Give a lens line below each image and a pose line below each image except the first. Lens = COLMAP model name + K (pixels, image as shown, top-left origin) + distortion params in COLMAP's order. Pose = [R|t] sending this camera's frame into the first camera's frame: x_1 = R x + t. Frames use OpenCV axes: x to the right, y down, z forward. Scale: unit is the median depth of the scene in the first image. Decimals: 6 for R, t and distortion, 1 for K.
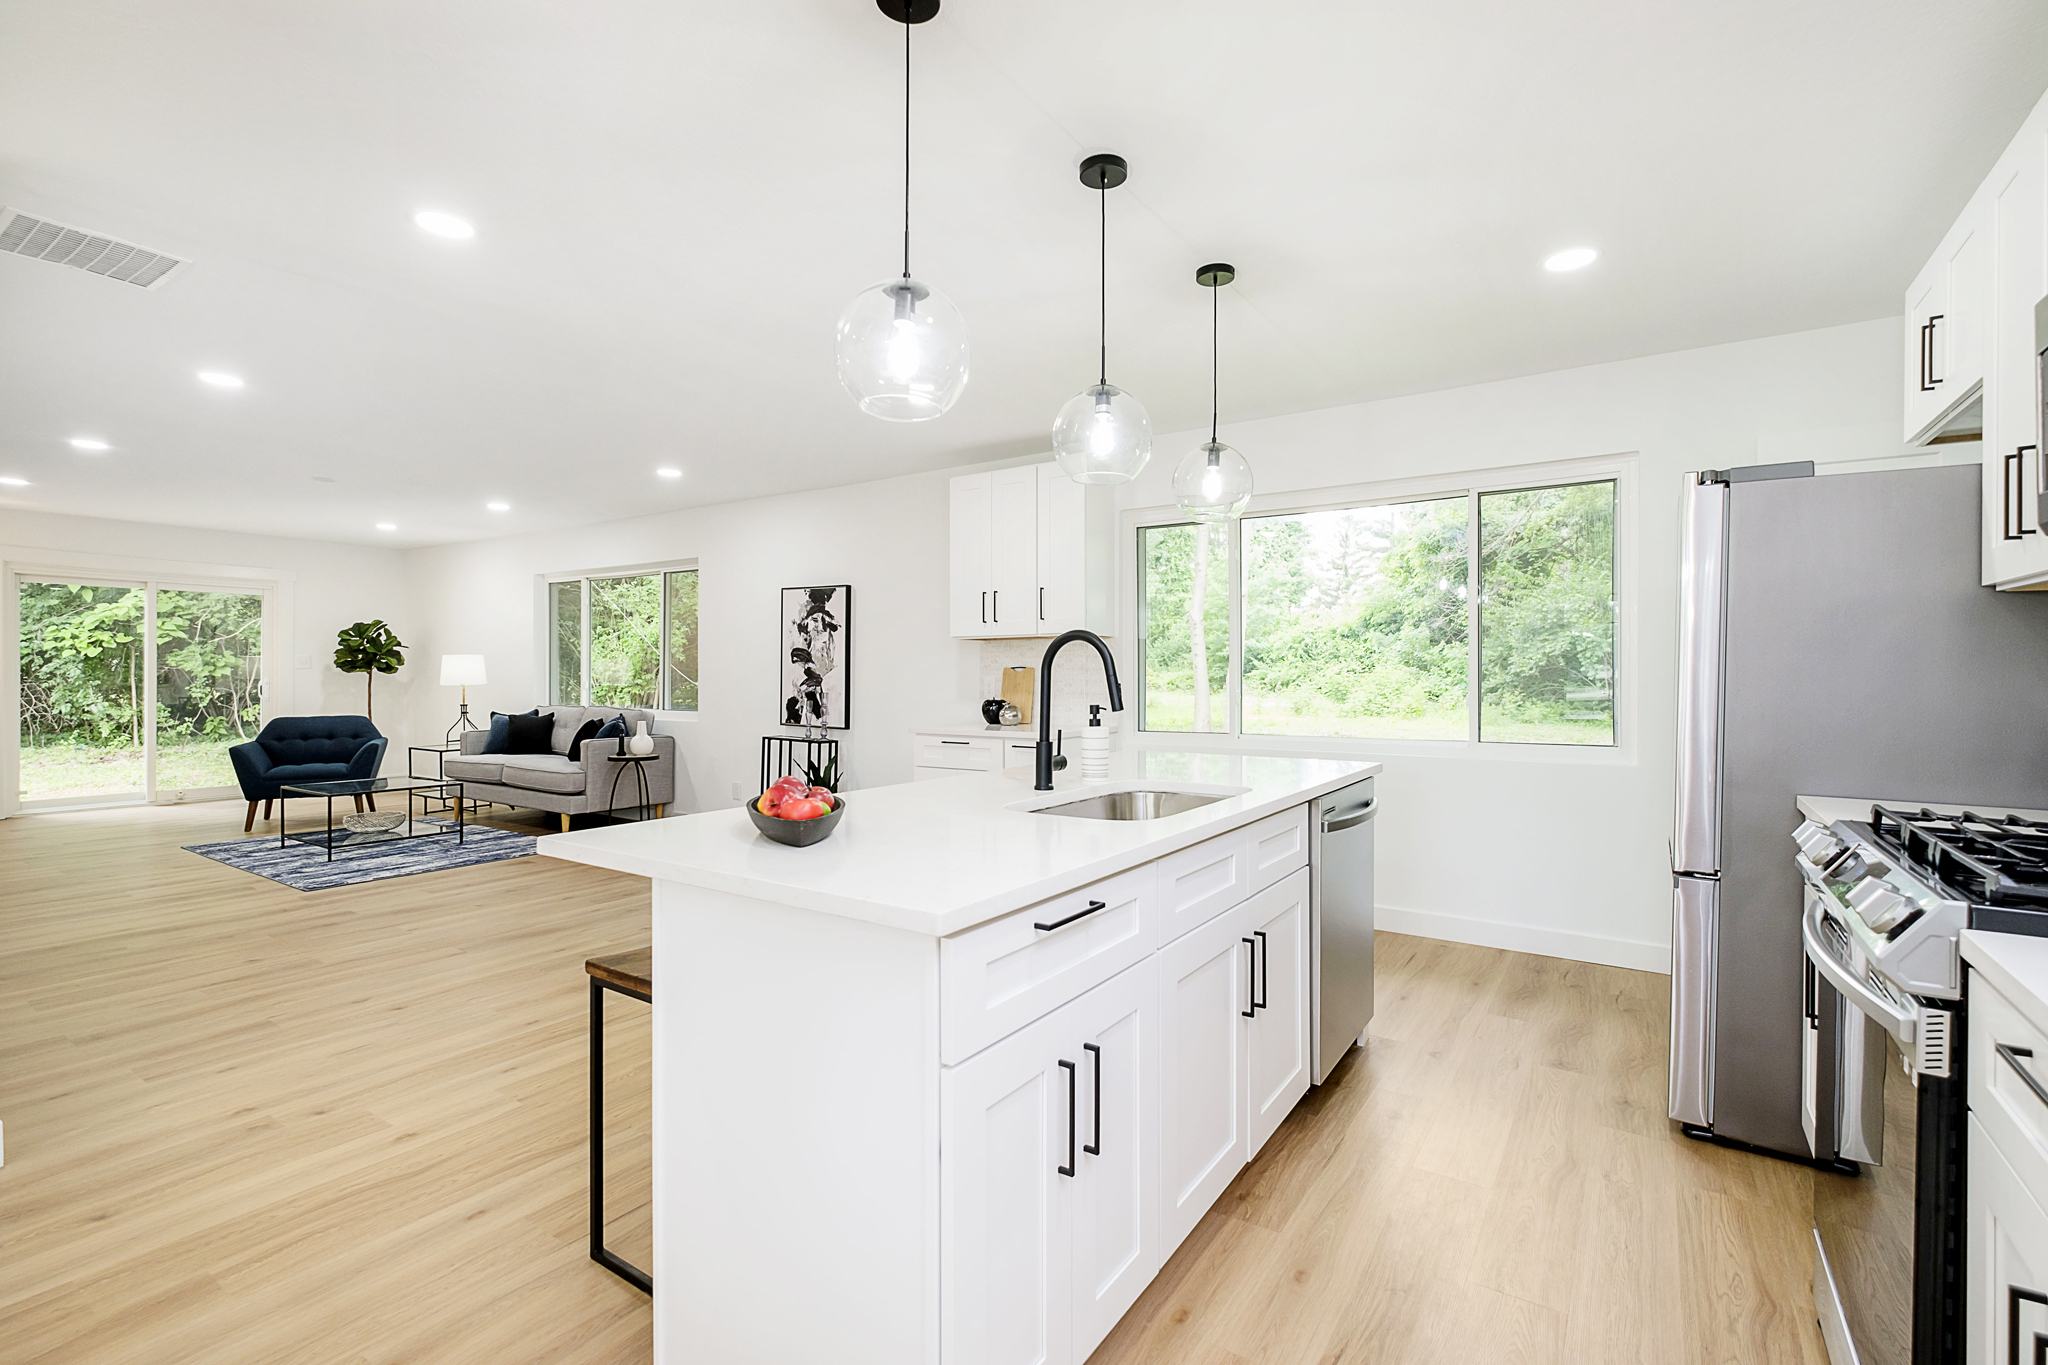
lens RADIAL K [[960.1, 0, 1024.0], [0, 960.1, 682.5], [0, 0, 1]] dist [-0.021363, -0.000026]
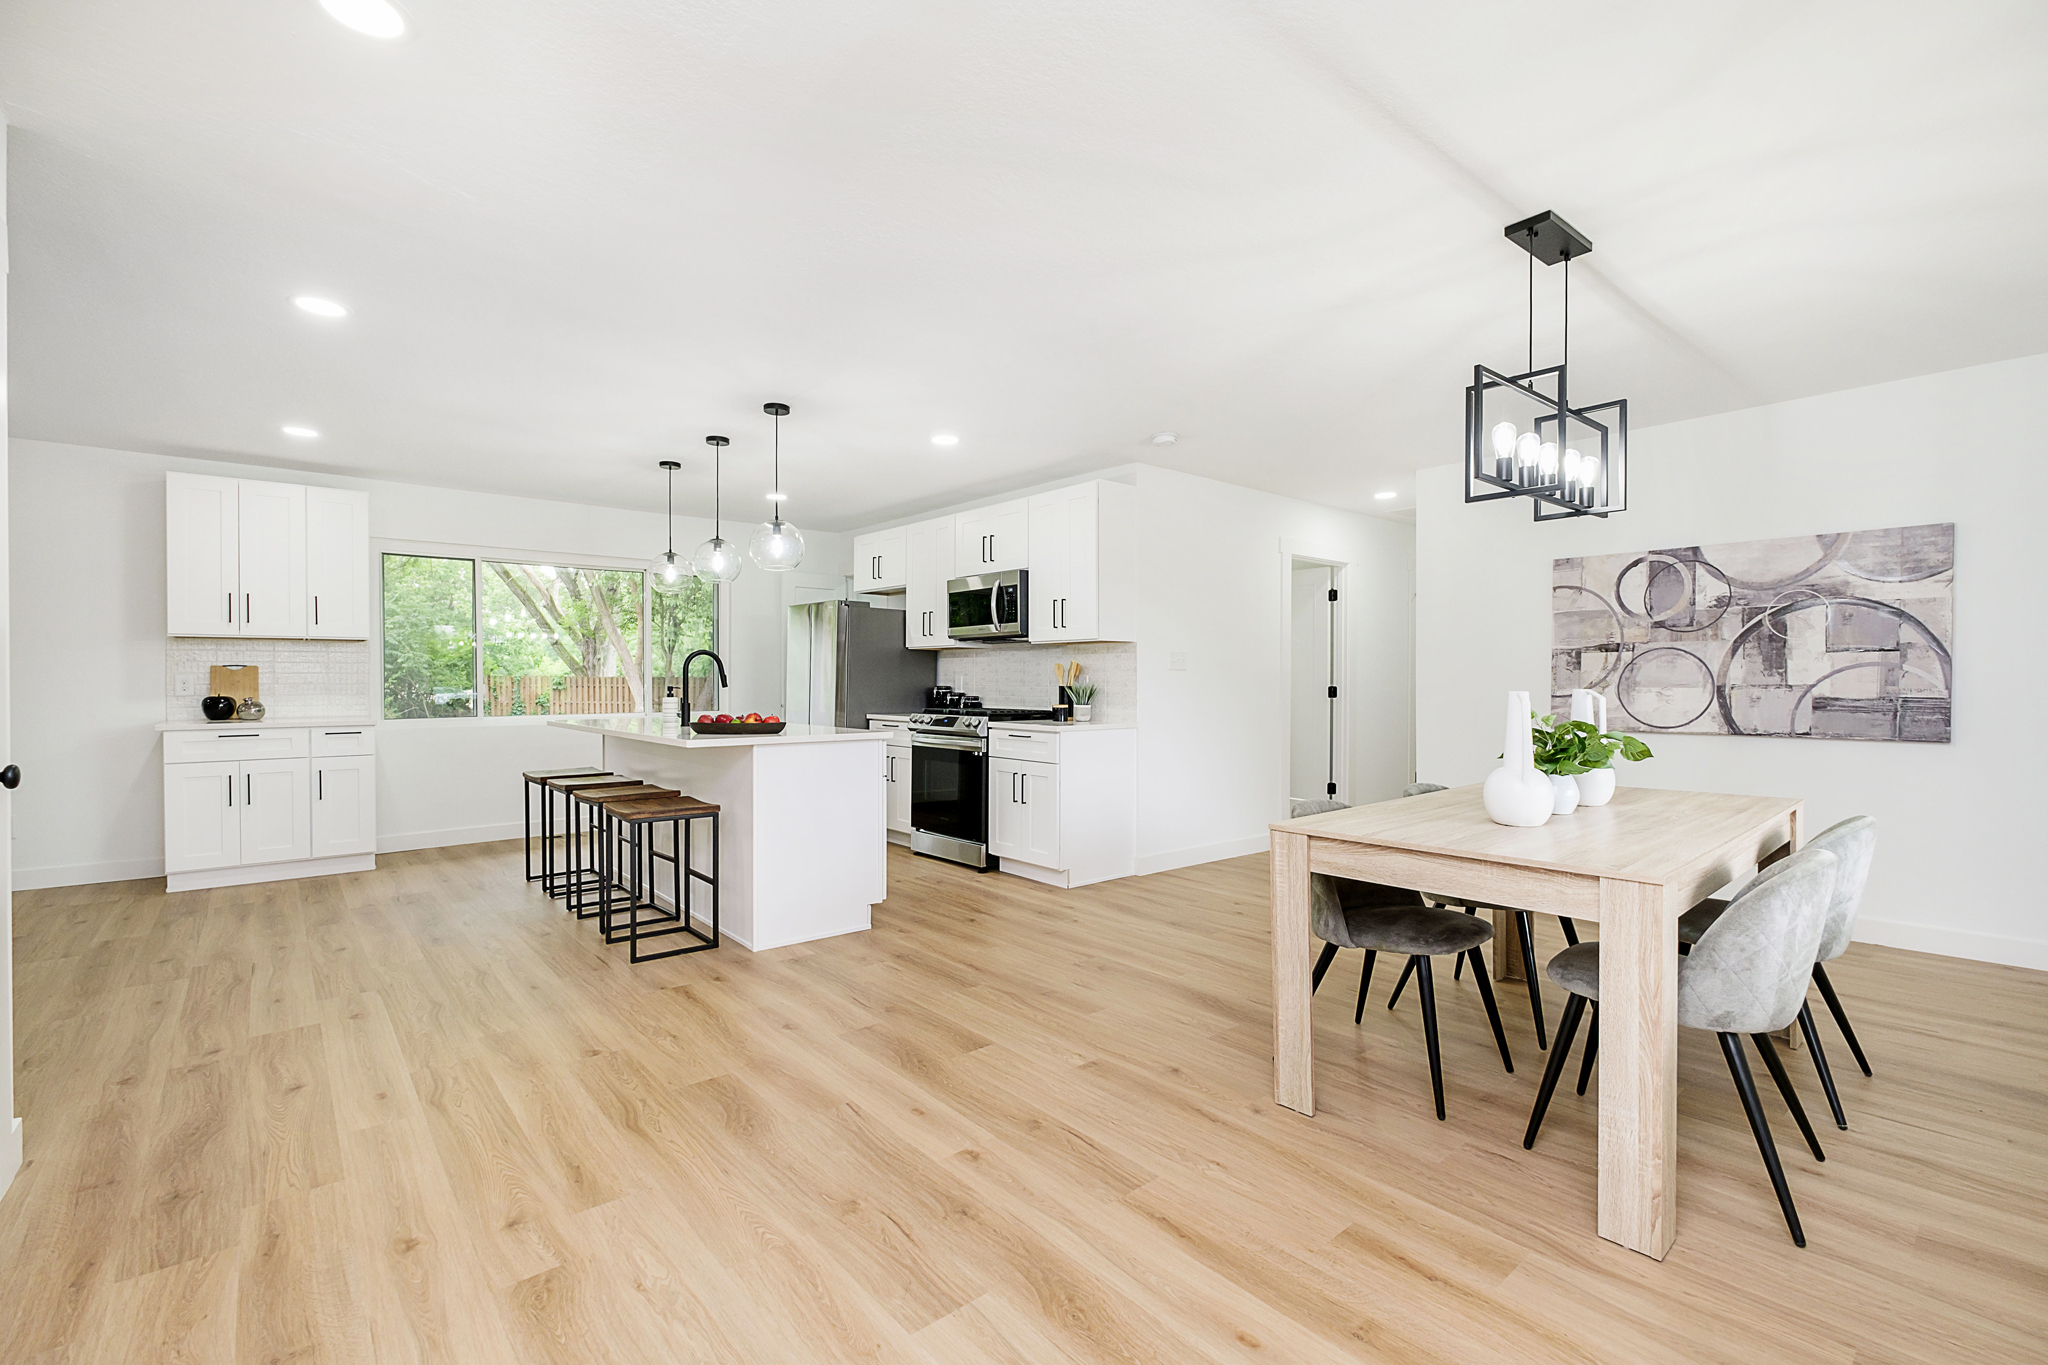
lens RADIAL K [[960.1, 0, 1024.0], [0, 960.1, 682.5], [0, 0, 1]] dist [-0.021363, -0.000026]
pose [[0.297064, -0.008217, 0.954822, -1.450956], [0.008524, 0.999946, 0.005954, 0.008896], [-0.954819, 0.006370, 0.297118, -0.263229]]
